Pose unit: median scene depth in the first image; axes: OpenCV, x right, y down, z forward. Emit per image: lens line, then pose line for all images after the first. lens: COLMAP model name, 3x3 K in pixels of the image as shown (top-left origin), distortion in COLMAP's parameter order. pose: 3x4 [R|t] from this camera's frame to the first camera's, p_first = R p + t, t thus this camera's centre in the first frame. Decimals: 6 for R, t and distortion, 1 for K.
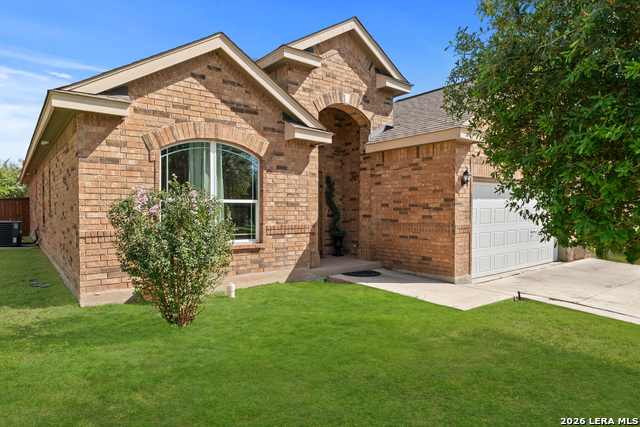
lens RADIAL K [[399.2, 0, 320.1], [0, 399.2, 212.5], [0, 0, 1]] dist [-0.006523, -0.001789]
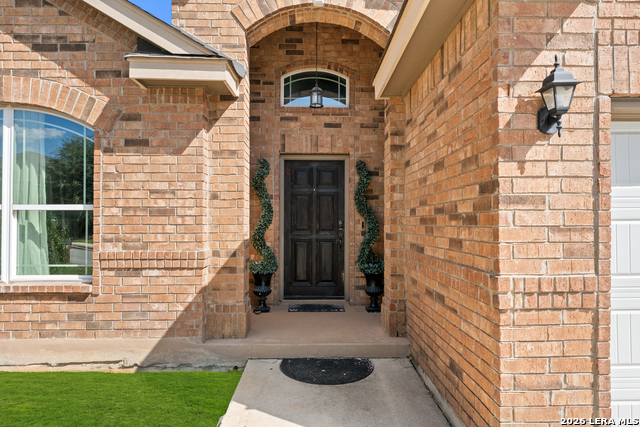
lens RADIAL K [[399.2, 0, 321.2], [0, 399.2, 215.0], [0, 0, 1]] dist [-0.006523, -0.001789]
pose [[0.801584, -0.011348, -0.597775, 0.414676], [-0.004635, 0.999672, -0.025193, -0.004367], [0.597864, 0.022965, 0.801268, 0.728432]]
